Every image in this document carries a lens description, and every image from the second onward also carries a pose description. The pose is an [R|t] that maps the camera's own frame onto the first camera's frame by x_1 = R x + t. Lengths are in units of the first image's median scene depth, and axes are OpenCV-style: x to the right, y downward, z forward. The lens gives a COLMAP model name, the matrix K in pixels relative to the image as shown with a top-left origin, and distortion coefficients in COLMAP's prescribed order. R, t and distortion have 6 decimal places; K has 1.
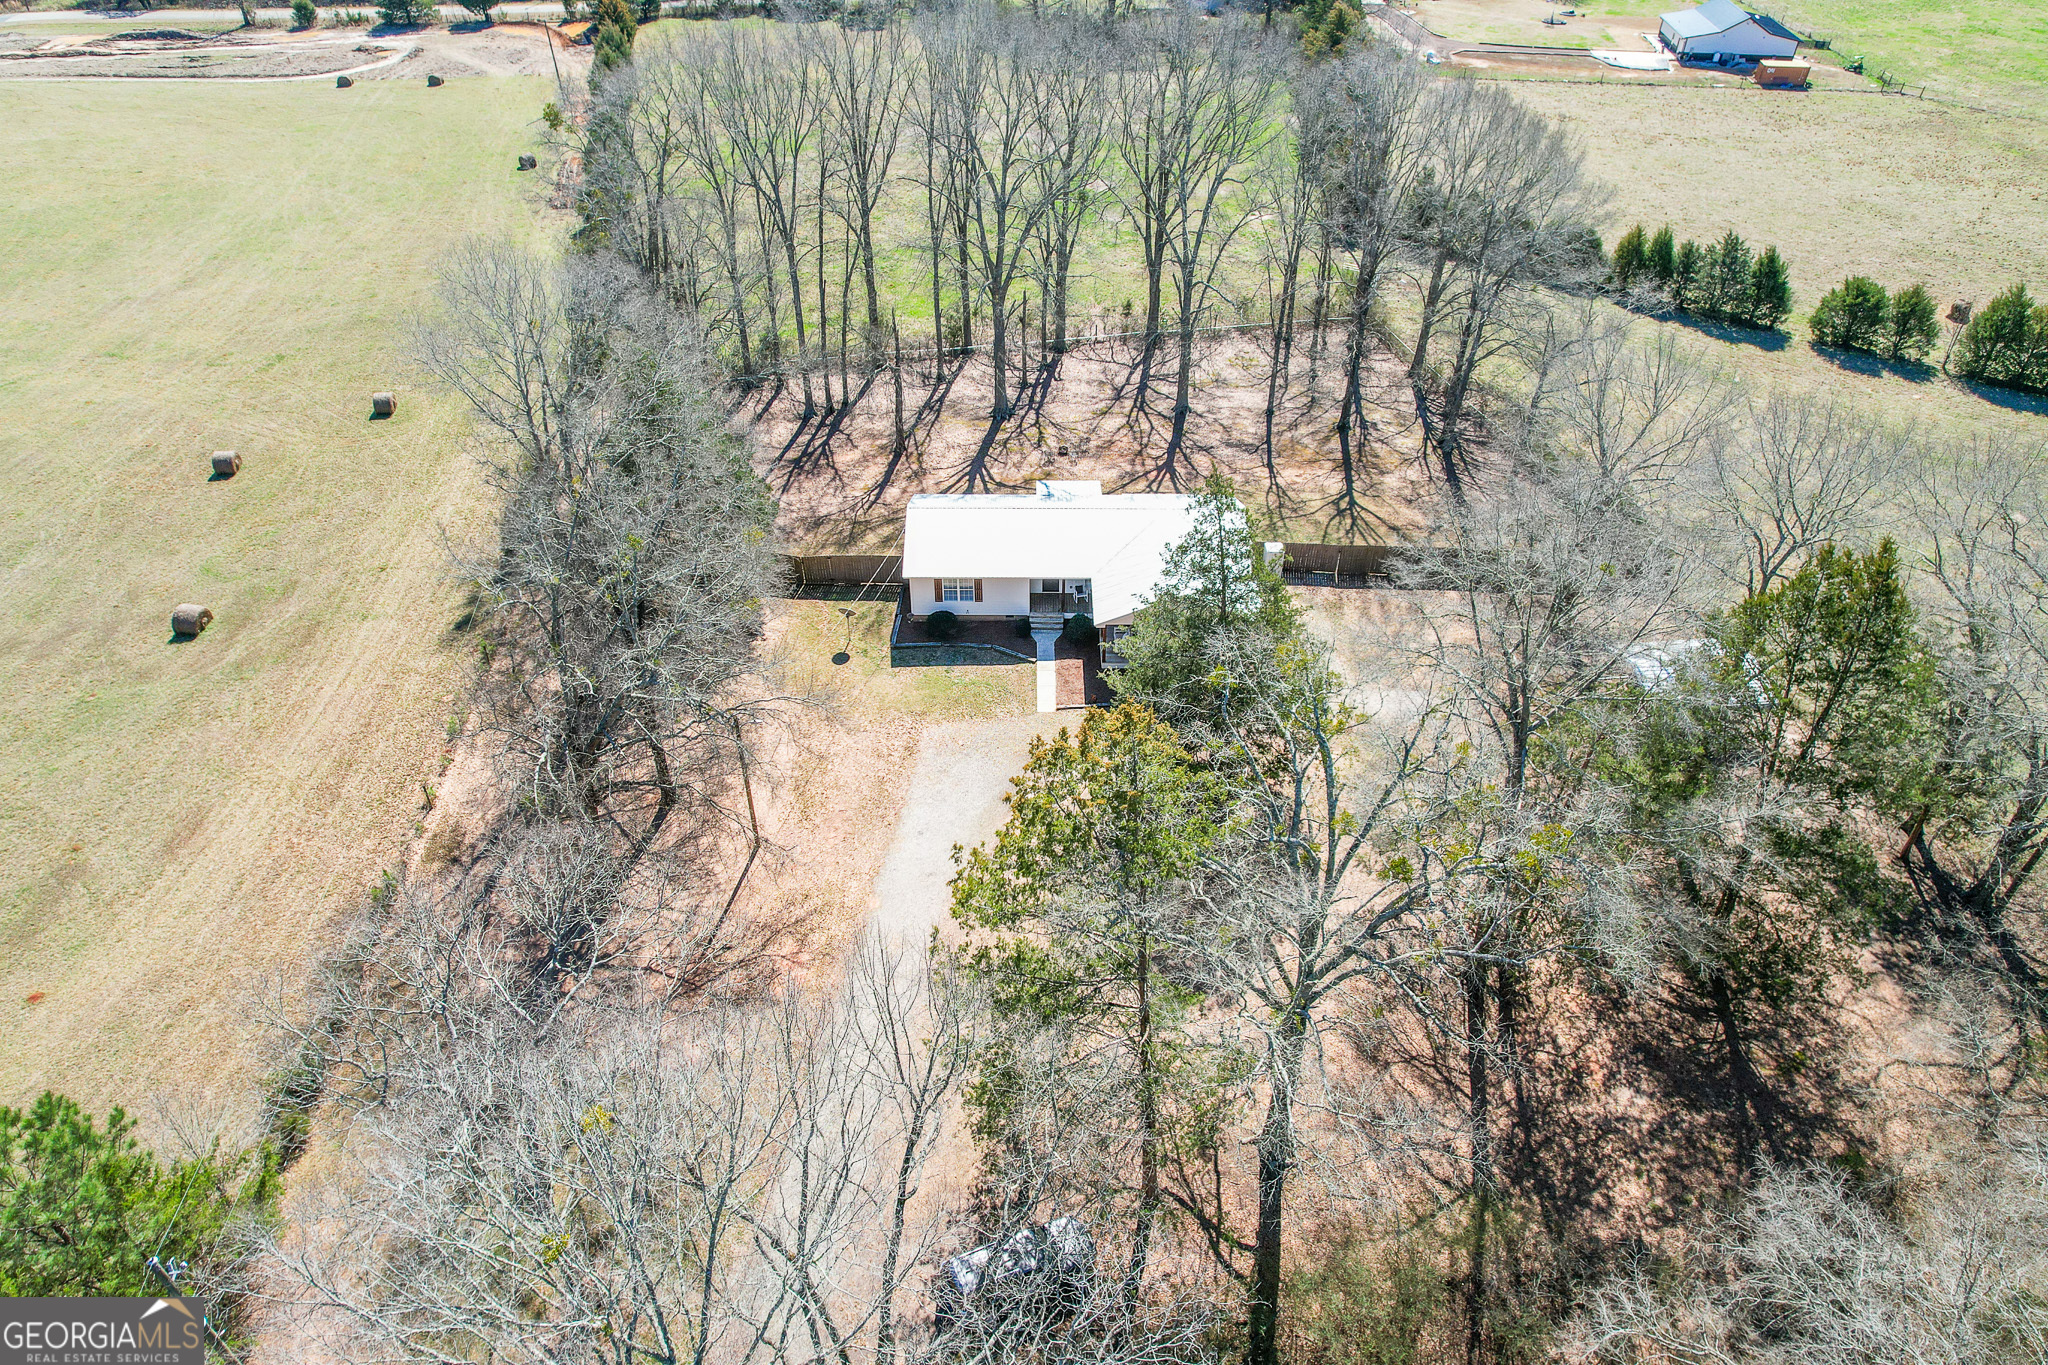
lens RADIAL K [[1313.6, 0, 1027.2], [0, 1313.6, 680.4], [0, 0, 1]] dist [-0.082395, 0.077959]
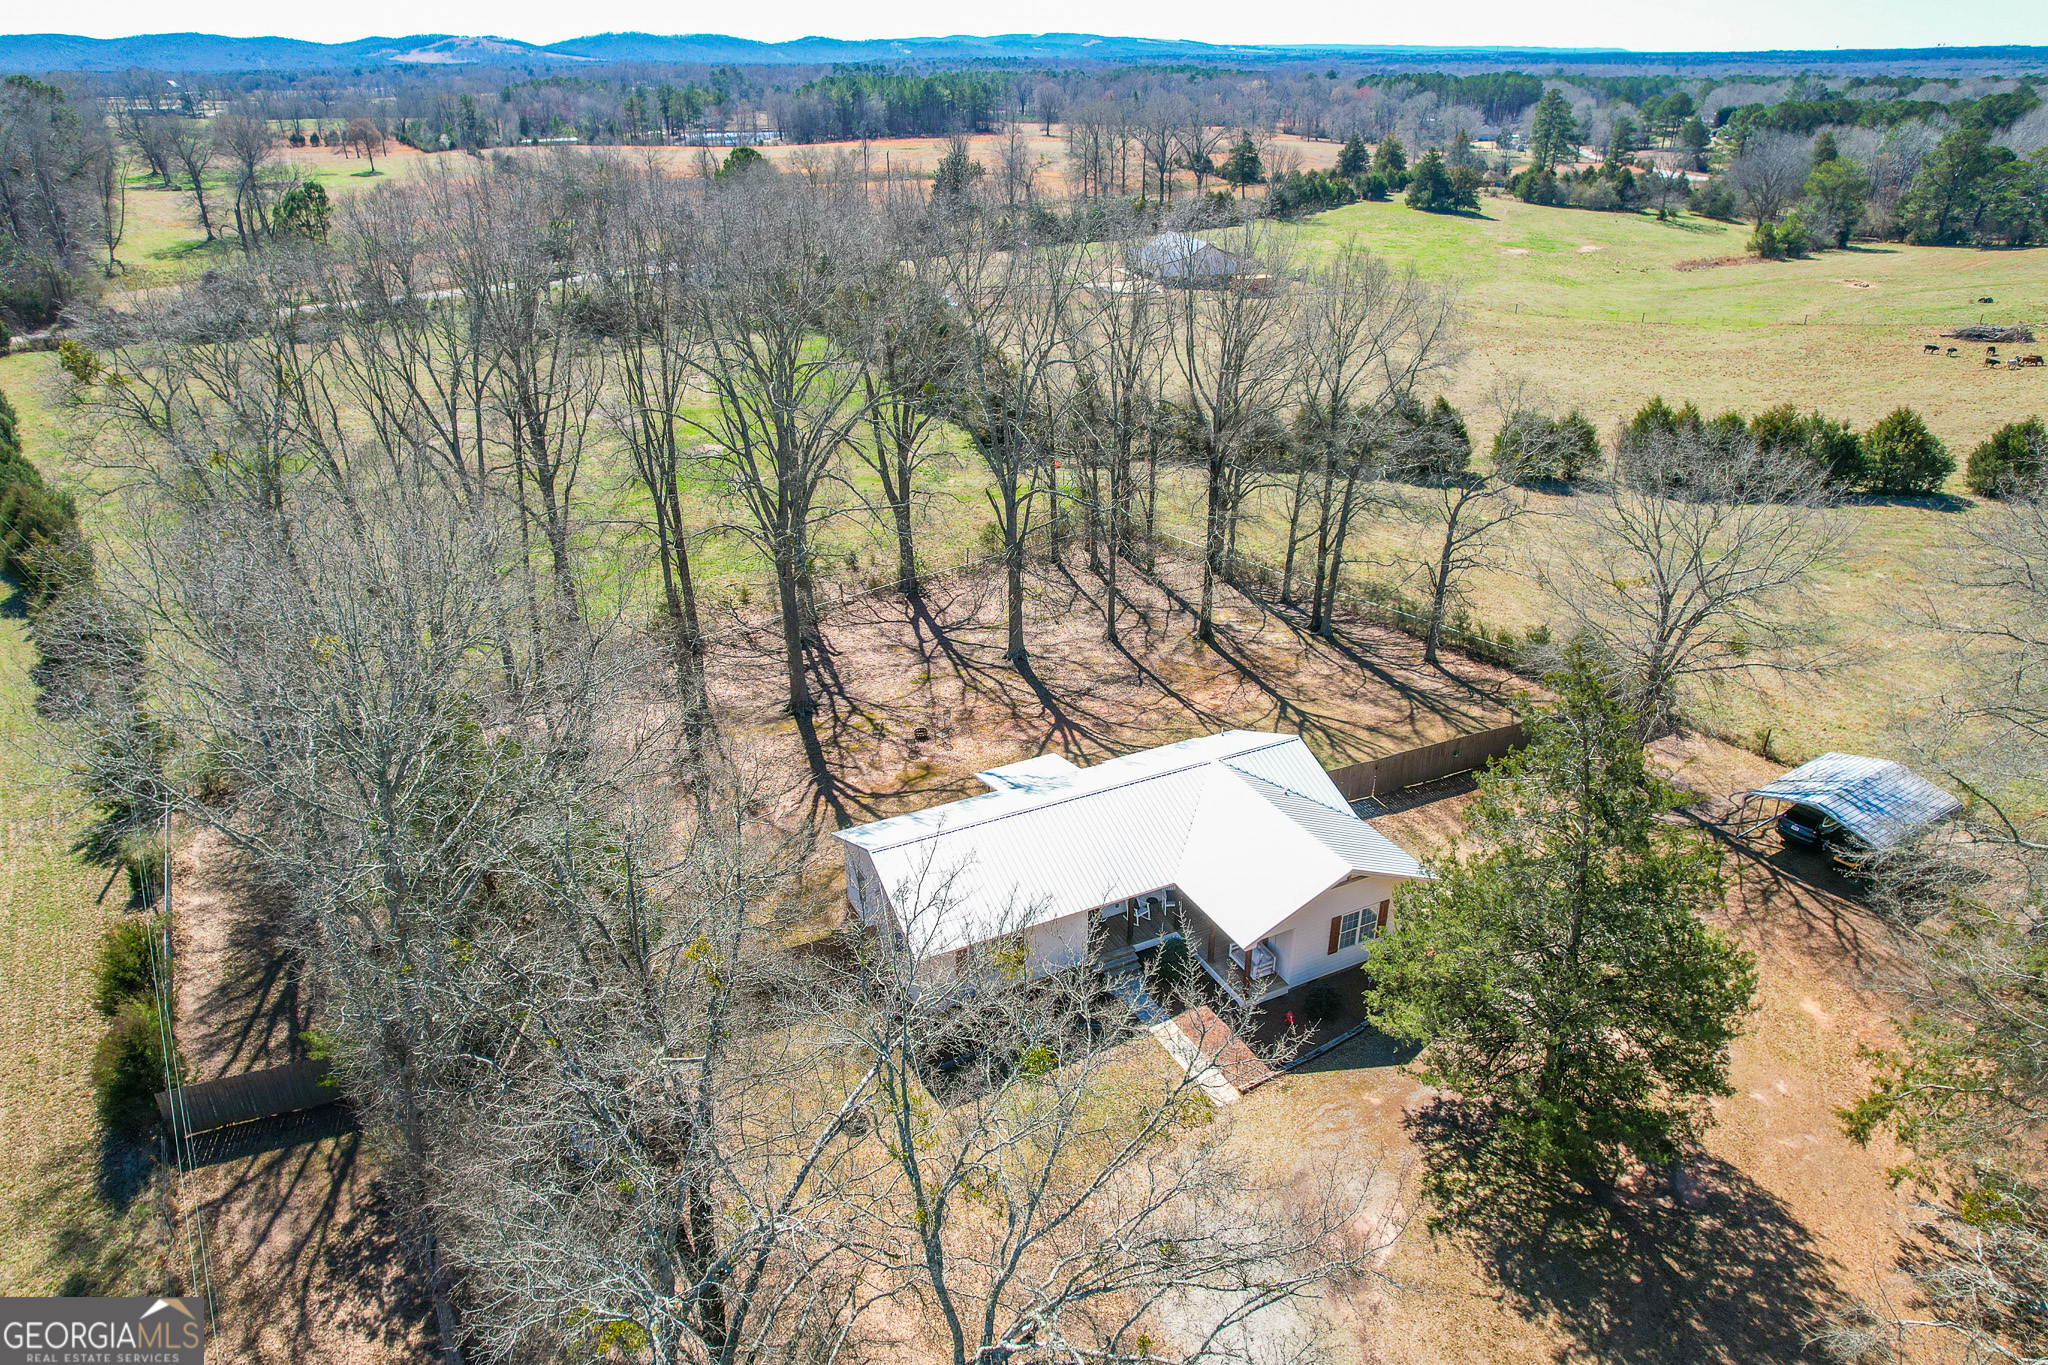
lens RADIAL K [[1313.6, 0, 1027.2], [0, 1313.6, 680.4], [0, 0, 1]] dist [-0.082395, 0.077959]
pose [[0.894192, -0.201336, 0.399856, -0.202295], [0.281270, 0.947530, -0.151898, -0.072252], [-0.348293, 0.248294, 0.903904, 0.291240]]
